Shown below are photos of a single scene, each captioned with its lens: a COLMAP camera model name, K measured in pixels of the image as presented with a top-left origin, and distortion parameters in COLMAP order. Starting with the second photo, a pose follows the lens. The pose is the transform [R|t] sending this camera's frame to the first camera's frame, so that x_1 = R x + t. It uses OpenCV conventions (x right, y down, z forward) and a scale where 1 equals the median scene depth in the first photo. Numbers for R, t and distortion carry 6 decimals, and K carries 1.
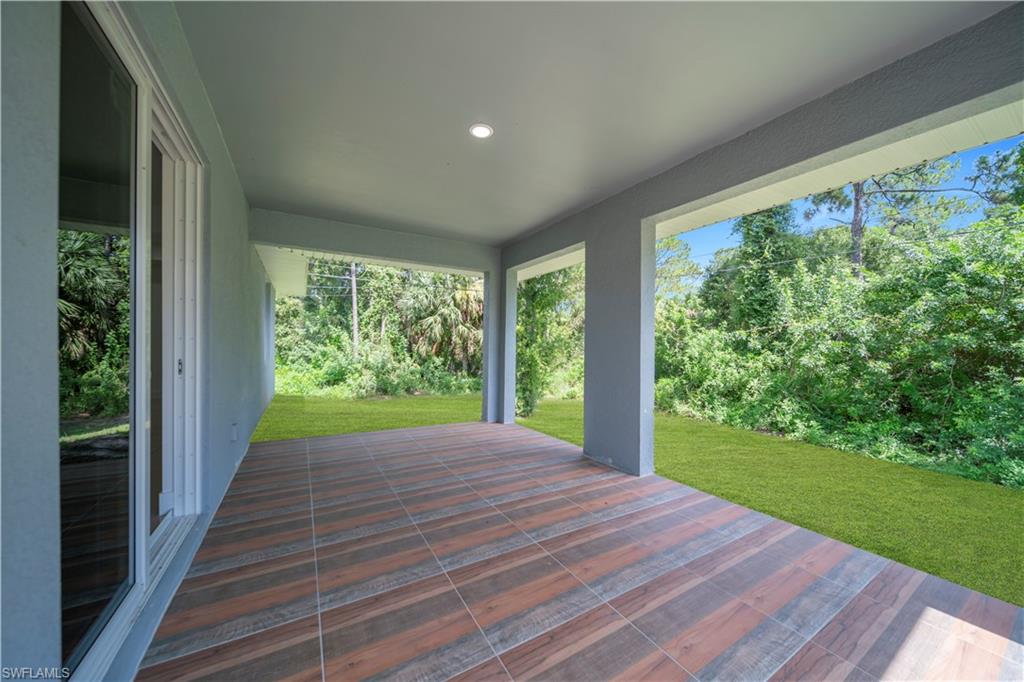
lens RADIAL K [[354.4, 0, 514.6], [0, 354.4, 348.2], [0, 0, 1]] dist [-0.000400, -0.000525]
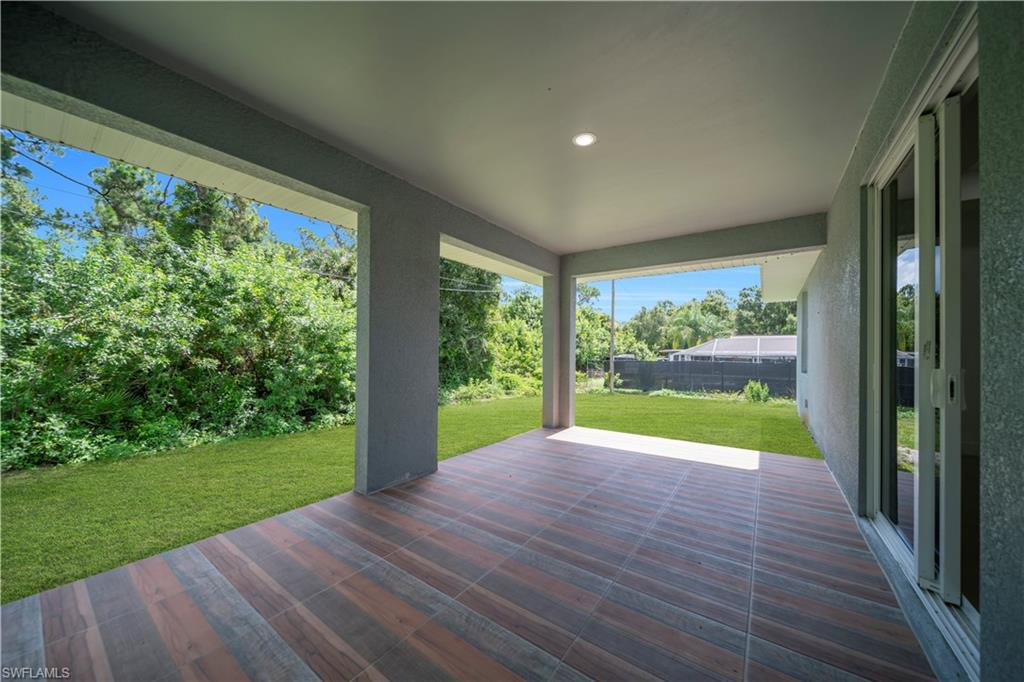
lens RADIAL K [[354.4, 0, 514.9], [0, 354.4, 345.8], [0, 0, 1]] dist [-0.000400, -0.000525]
pose [[-0.403957, 0.000393, 0.914778, -0.594317], [-0.010245, 0.999935, -0.004954, -0.009407], [-0.914721, -0.011373, -0.403927, 0.997704]]
